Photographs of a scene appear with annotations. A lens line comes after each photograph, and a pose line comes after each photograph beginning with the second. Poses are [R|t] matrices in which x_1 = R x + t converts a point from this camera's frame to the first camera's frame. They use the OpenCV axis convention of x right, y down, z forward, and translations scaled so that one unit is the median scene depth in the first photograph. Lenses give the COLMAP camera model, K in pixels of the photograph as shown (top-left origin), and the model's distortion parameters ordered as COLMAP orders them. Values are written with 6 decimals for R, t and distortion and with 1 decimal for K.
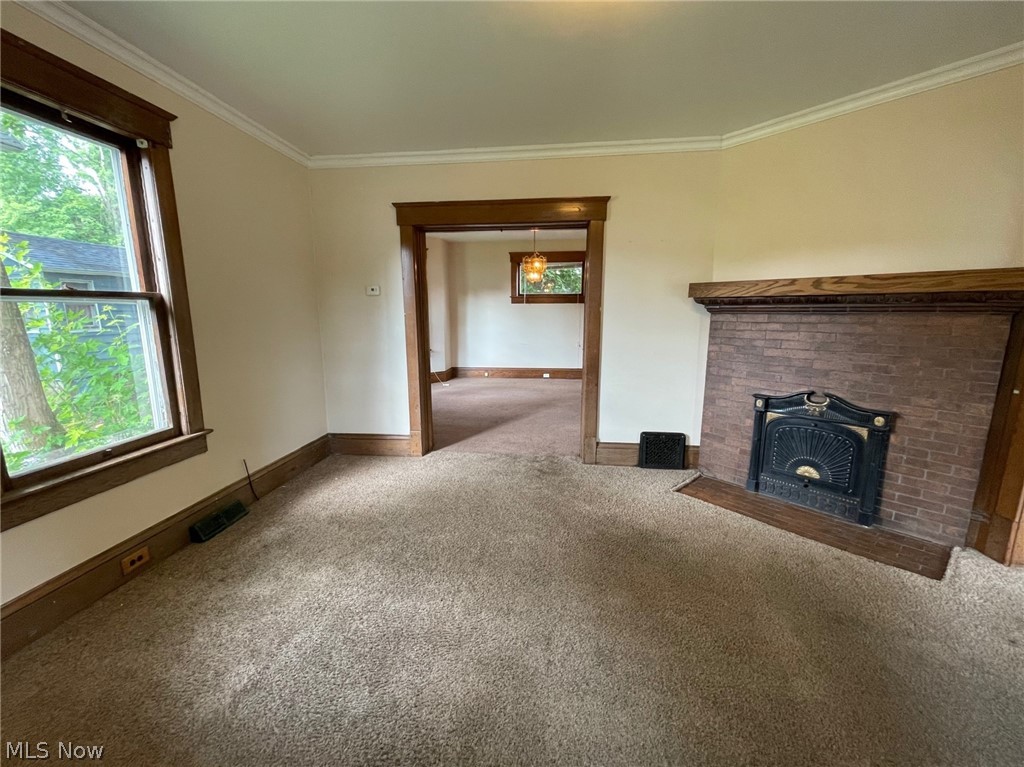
lens RADIAL K [[422.6, 0, 511.0], [0, 422.6, 387.5], [0, 0, 1]] dist [0.000526, 0.000035]
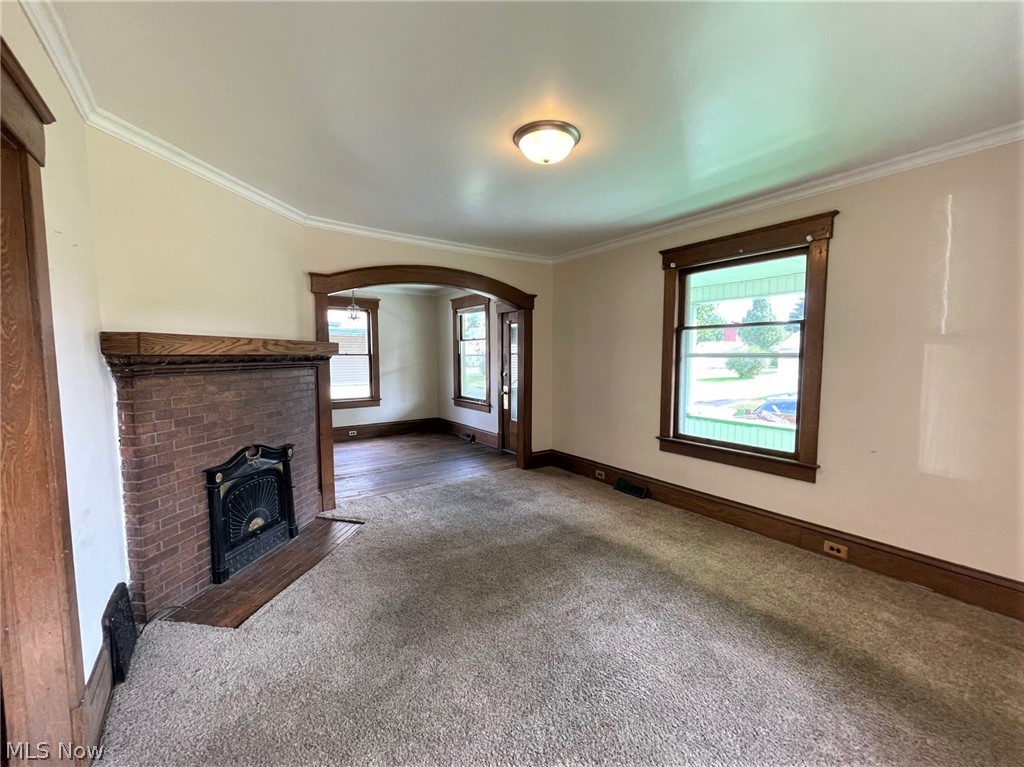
lens RADIAL K [[422.6, 0, 511.0], [0, 422.6, 387.5], [0, 0, 1]] dist [0.000526, 0.000035]
pose [[-0.662662, -0.054130, 0.746960, -0.466669], [0.138737, 0.971249, 0.193463, -0.240391], [-0.735956, 0.231831, -0.636100, 1.152842]]
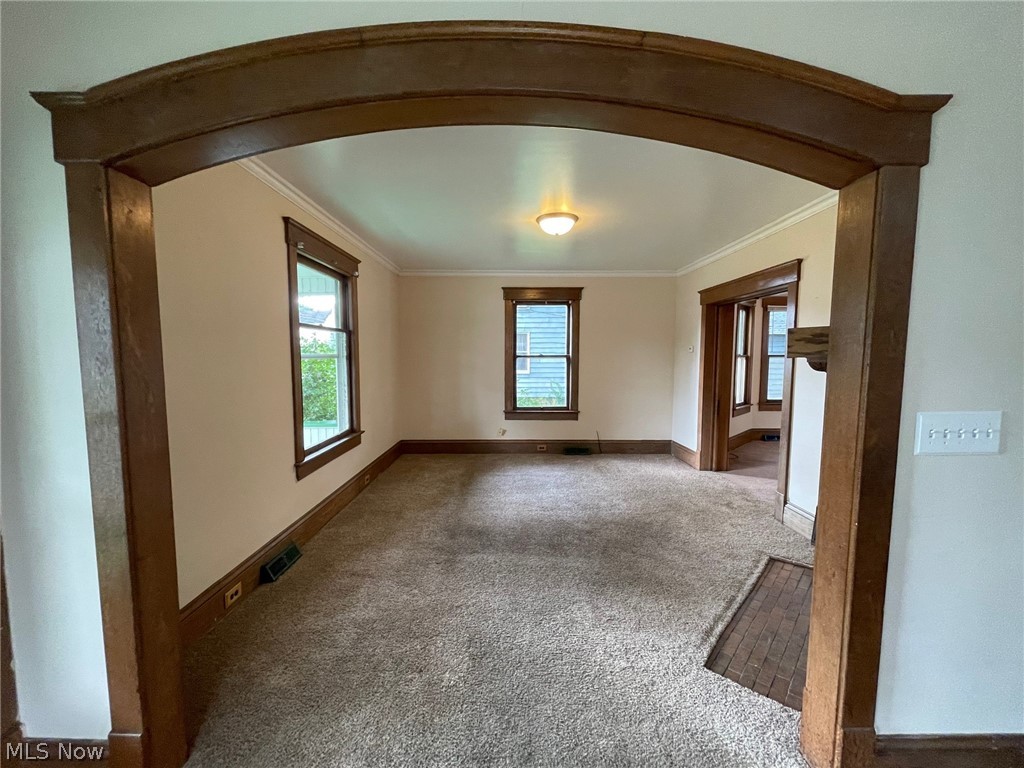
lens RADIAL K [[412.8, 0, 510.8], [0, 412.8, 388.3], [0, 0, 1]] dist [-0.001707, 0.000451]
pose [[0.118534, 0.083968, -0.989393, 1.359228], [-0.179866, 0.981750, 0.061770, -0.090434], [0.976523, 0.170637, 0.131473, 0.275417]]
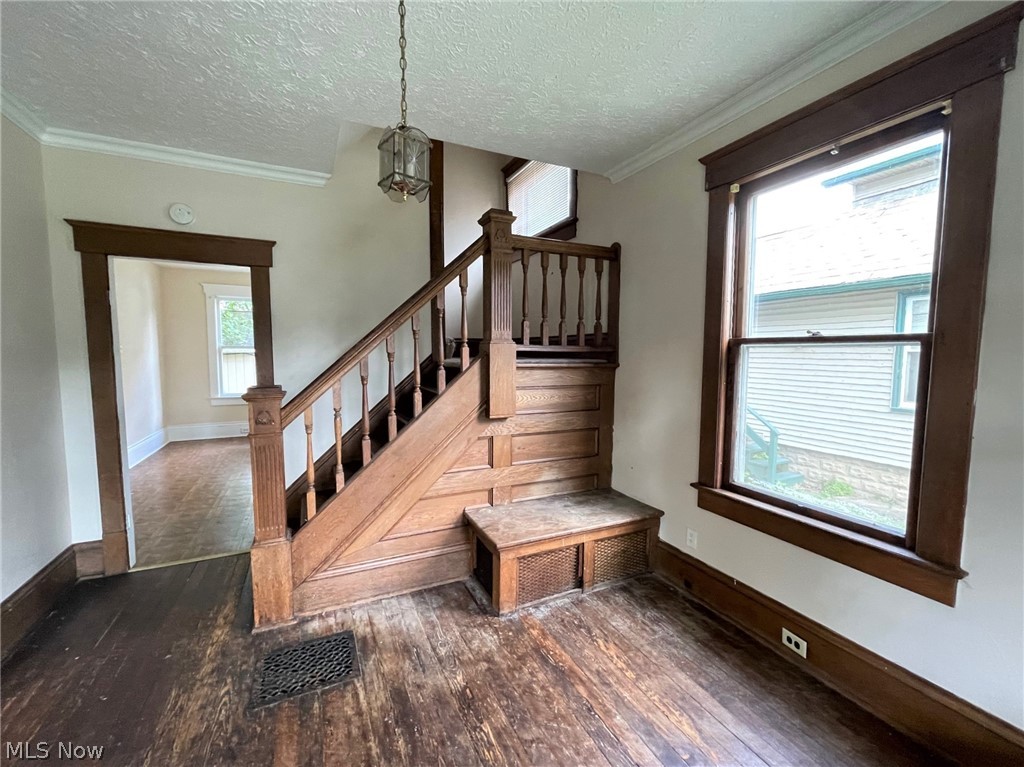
lens RADIAL K [[428.4, 0, 511.4], [0, 428.4, 386.3], [0, 0, 1]] dist [-0.001267, 0.000125]
pose [[0.850300, -0.037525, 0.524959, 1.347892], [0.089904, 0.993150, -0.074629, -0.000346], [-0.518563, 0.110653, 0.847850, -0.091709]]
